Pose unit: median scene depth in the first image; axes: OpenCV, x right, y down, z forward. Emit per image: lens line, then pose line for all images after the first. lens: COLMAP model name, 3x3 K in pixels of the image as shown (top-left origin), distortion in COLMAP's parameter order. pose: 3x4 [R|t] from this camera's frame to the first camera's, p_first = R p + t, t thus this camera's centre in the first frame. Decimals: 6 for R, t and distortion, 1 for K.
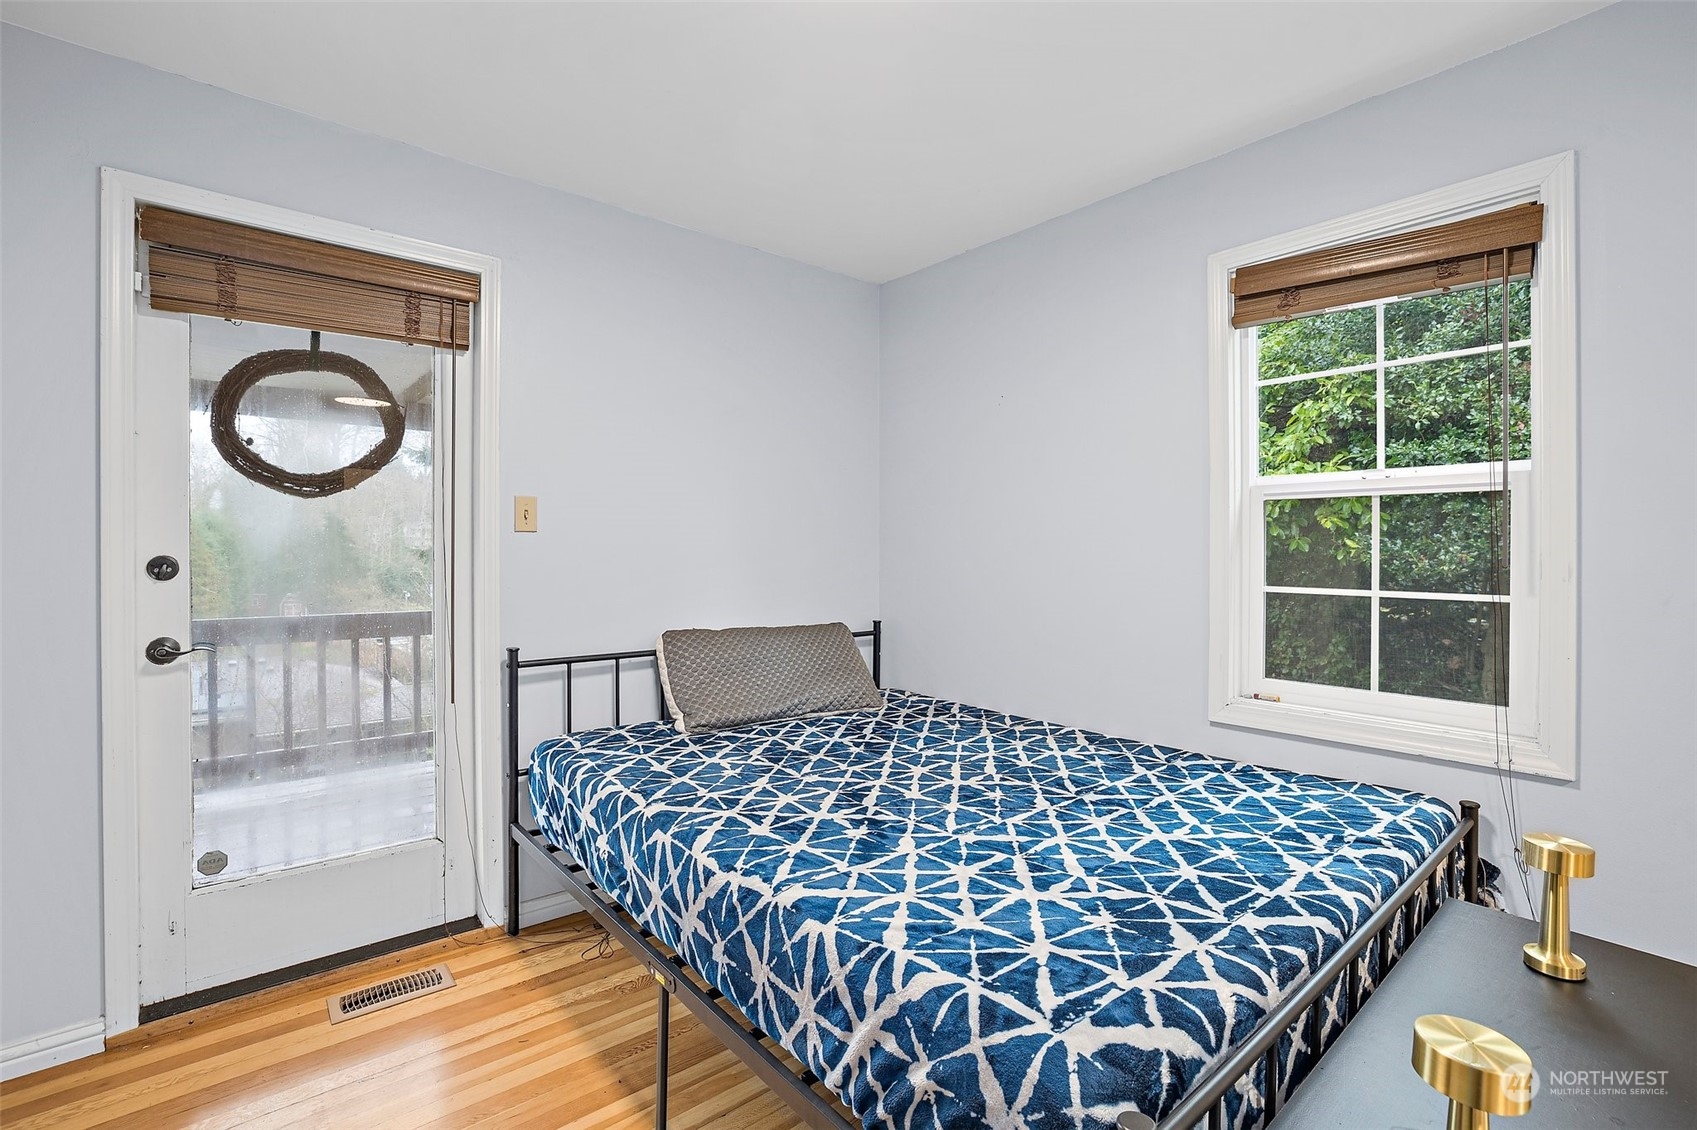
lens RADIAL K [[764.2, 0, 858.0], [0, 764.2, 558.5], [0, 0, 1]] dist [-0.046978, 0.018066]
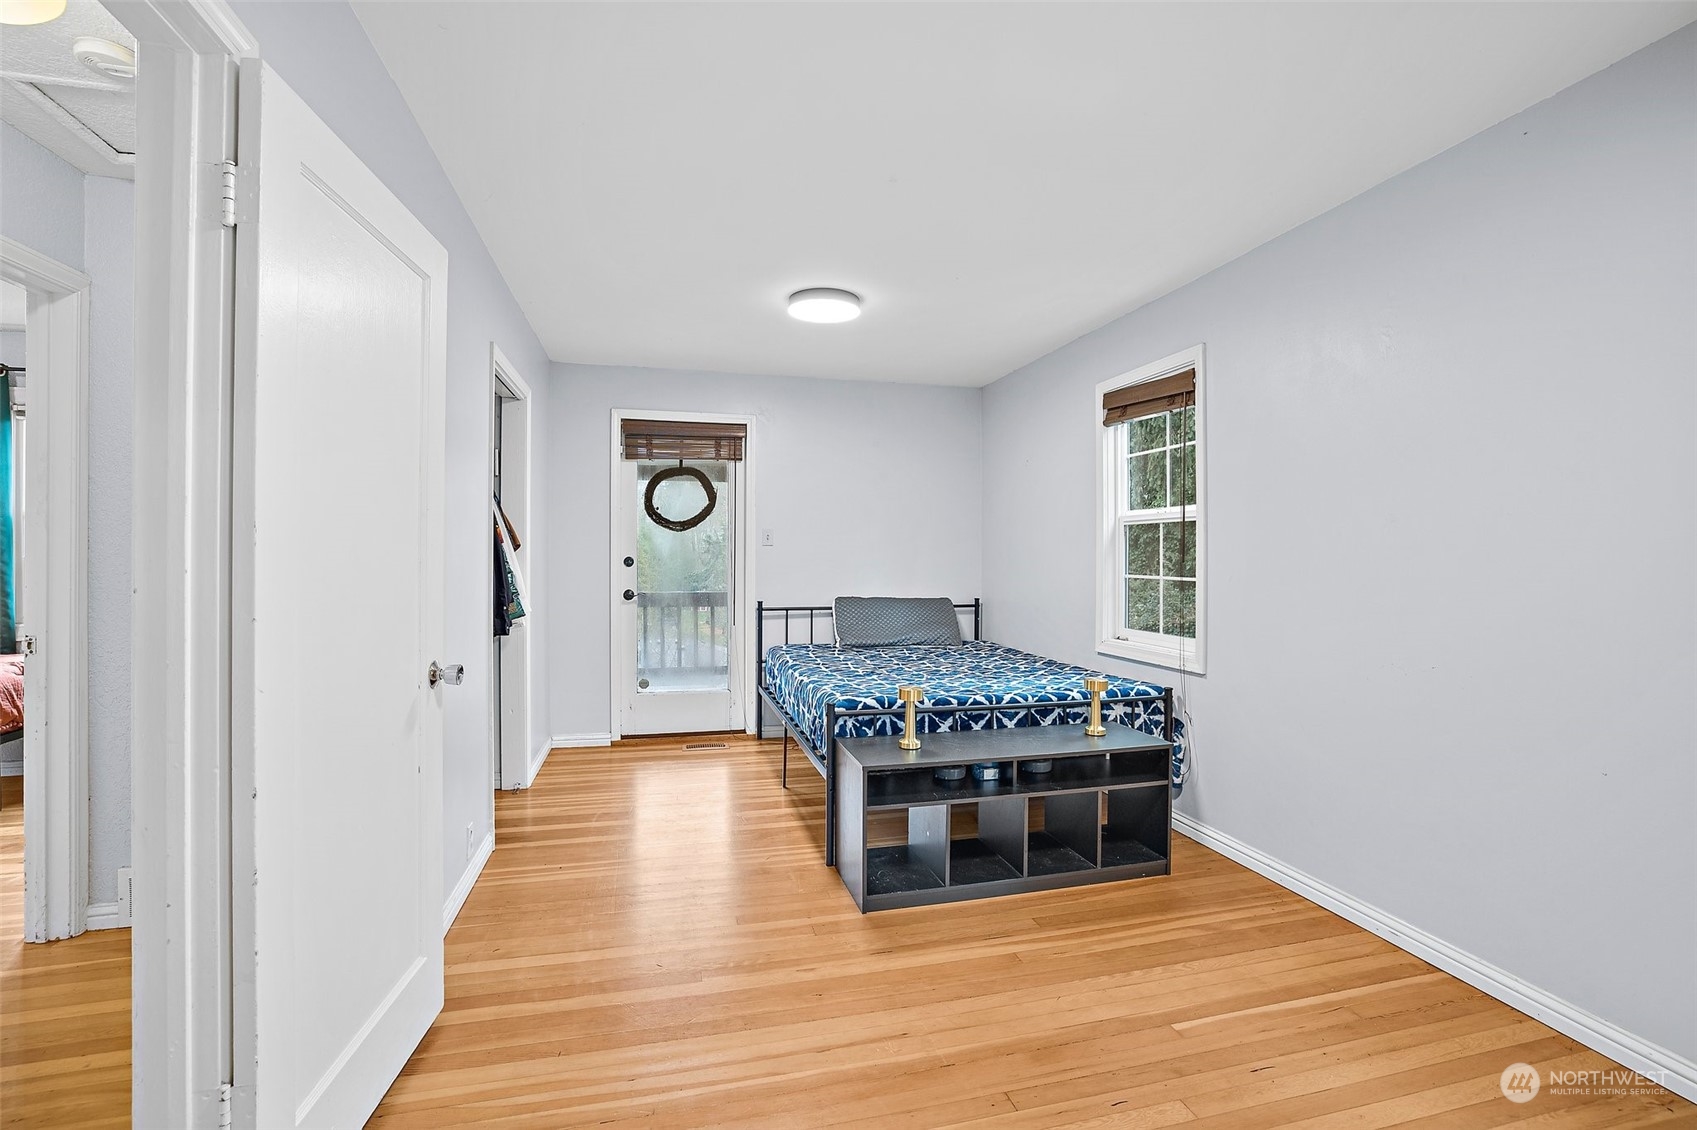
lens RADIAL K [[752.0, 0, 853.5], [0, 752.0, 572.4], [0, 0, 1]] dist [-0.045521, 0.018219]
pose [[0.902263, 0.009009, -0.431091, 0.866233], [-0.005836, 0.999945, 0.008682, 0.024338], [0.431146, -0.005318, 0.902266, -0.984401]]
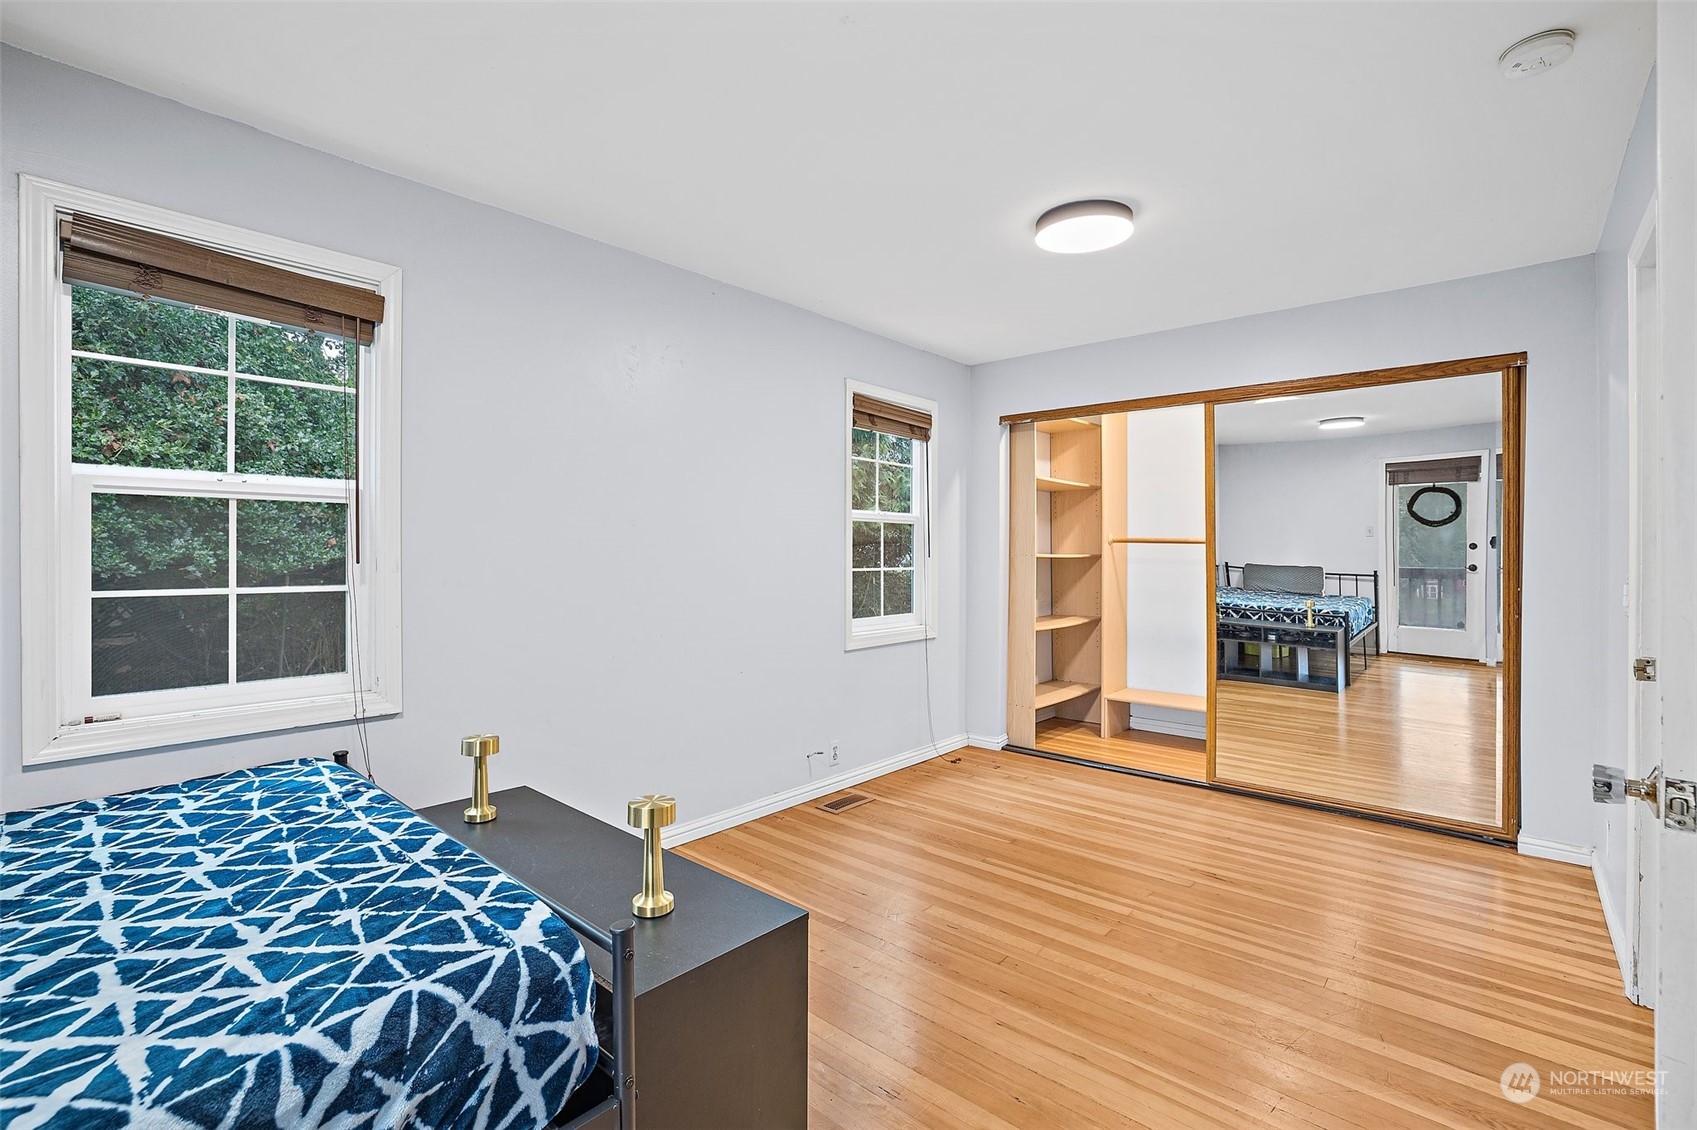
lens RADIAL K [[764.7, 0, 848.4], [0, 764.7, 551.0], [0, 0, 1]] dist [-0.023985, 0.000558]
pose [[-0.145251, -0.004667, 0.989384, -0.526384], [0.008094, 0.999950, 0.005905, -0.009312], [-0.989362, 0.008866, -0.145206, 0.320578]]
